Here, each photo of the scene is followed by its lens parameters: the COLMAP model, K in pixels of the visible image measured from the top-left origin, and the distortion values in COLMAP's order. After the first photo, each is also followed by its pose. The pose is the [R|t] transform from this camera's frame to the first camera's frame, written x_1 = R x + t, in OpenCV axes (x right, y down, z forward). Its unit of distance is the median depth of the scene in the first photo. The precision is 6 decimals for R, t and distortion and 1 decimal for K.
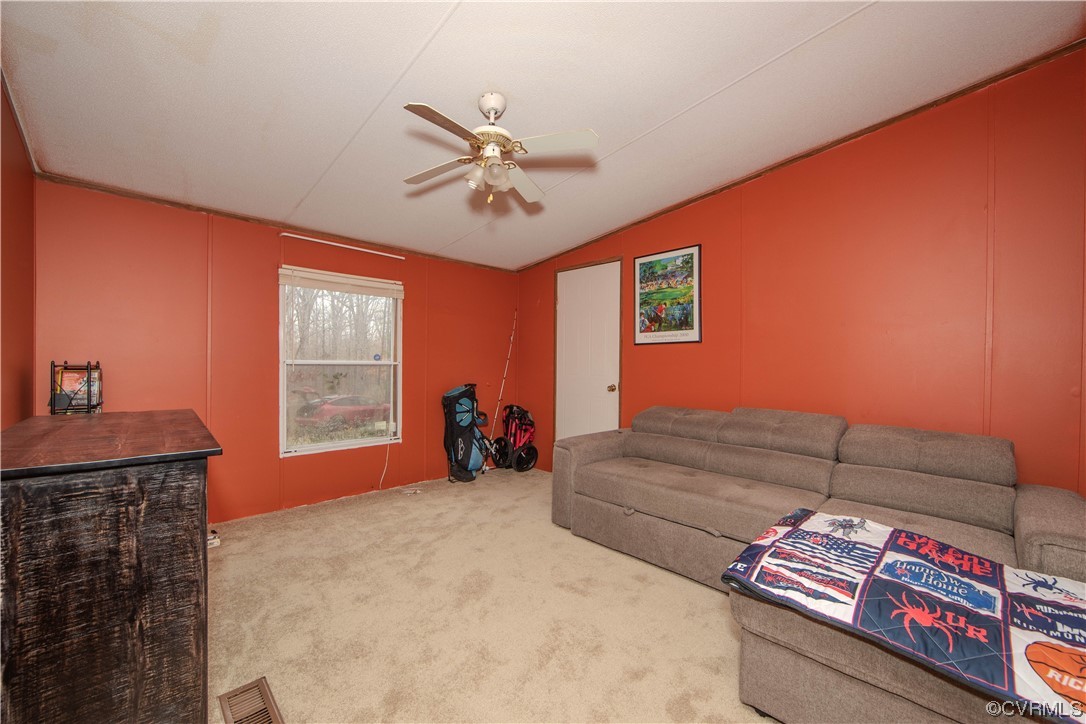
lens RADIAL K [[419.5, 0, 541.5], [0, 419.5, 370.1], [0, 0, 1]] dist [-0.016188, 0.003765]
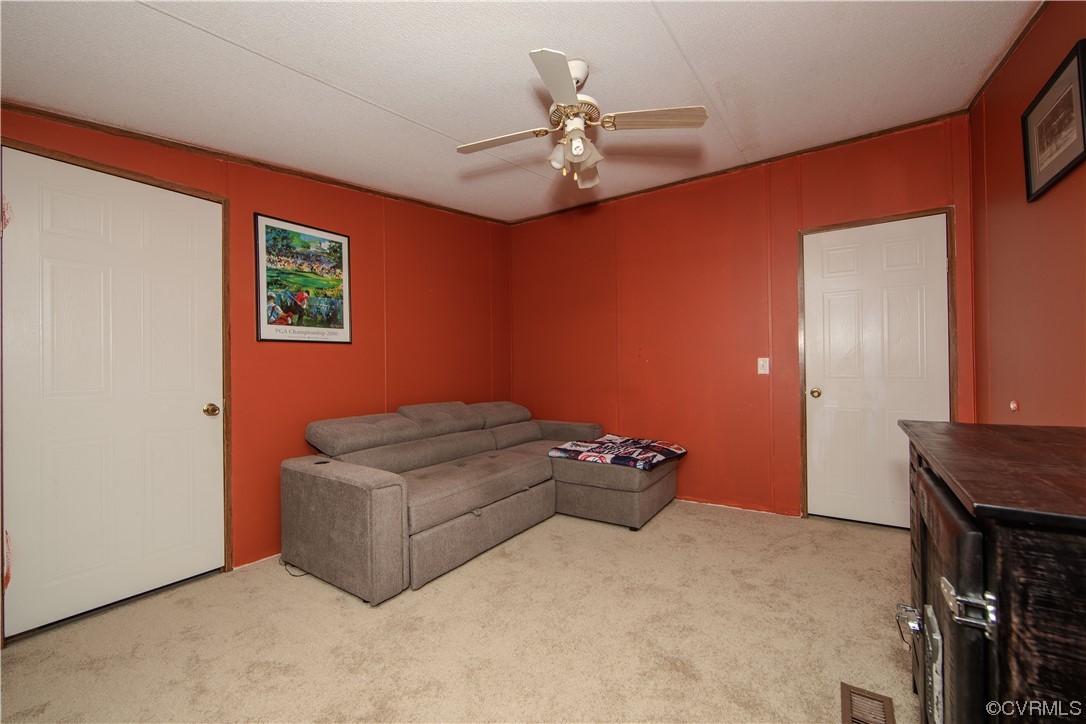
lens RADIAL K [[419.5, 0, 541.5], [0, 419.5, 370.1], [0, 0, 1]] dist [-0.016188, 0.003765]
pose [[-0.183122, -0.012015, 0.983017, -0.559951], [0.029232, 0.999417, 0.017661, -0.011675], [-0.982655, 0.031970, -0.182664, 0.711969]]
